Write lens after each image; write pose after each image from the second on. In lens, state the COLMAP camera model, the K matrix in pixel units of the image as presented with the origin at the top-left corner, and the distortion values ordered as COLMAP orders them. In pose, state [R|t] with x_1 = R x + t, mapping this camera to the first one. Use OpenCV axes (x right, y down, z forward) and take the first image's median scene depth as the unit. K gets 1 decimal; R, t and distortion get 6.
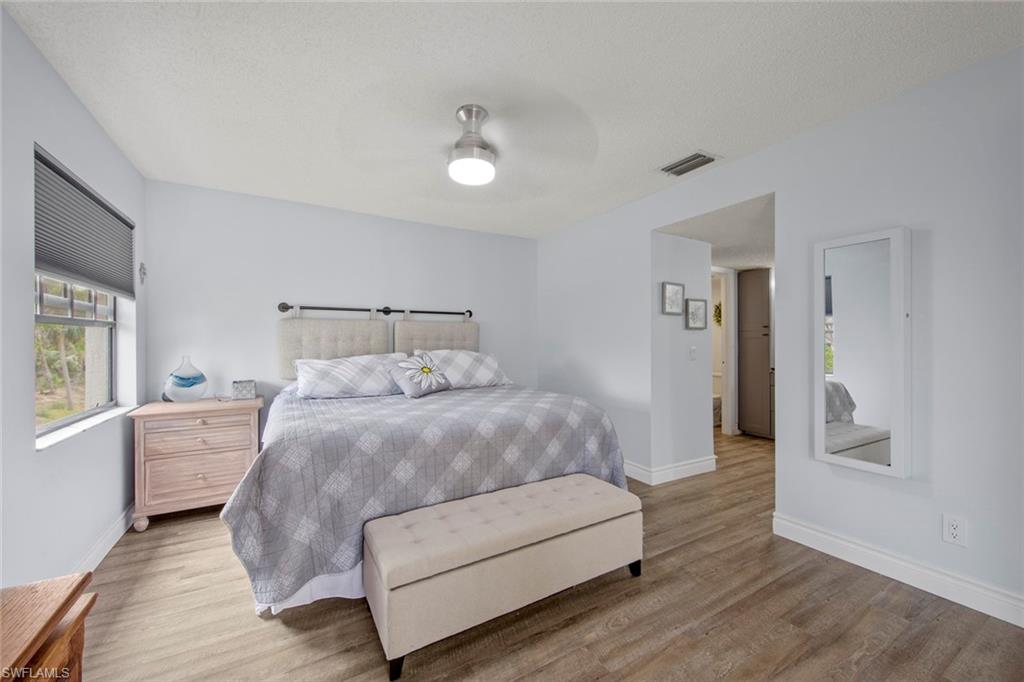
lens RADIAL K [[399.8, 0, 512.0], [0, 399.8, 341.0], [0, 0, 1]] dist [0.008641, -0.000131]
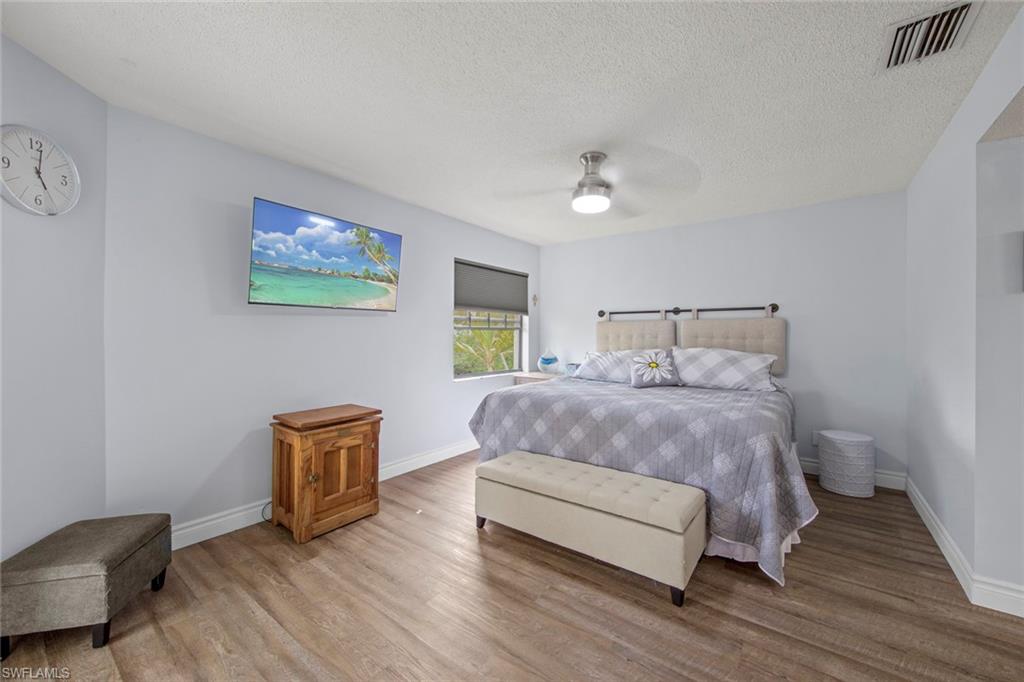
lens RADIAL K [[395.1, 0, 516.3], [0, 395.1, 337.3], [0, 0, 1]] dist [-0.001489, -0.000157]
pose [[0.387681, 0.006912, -0.921768, 0.718571], [-0.006048, 0.999969, 0.004954, -0.008519], [0.921774, 0.003654, 0.387711, 0.242437]]
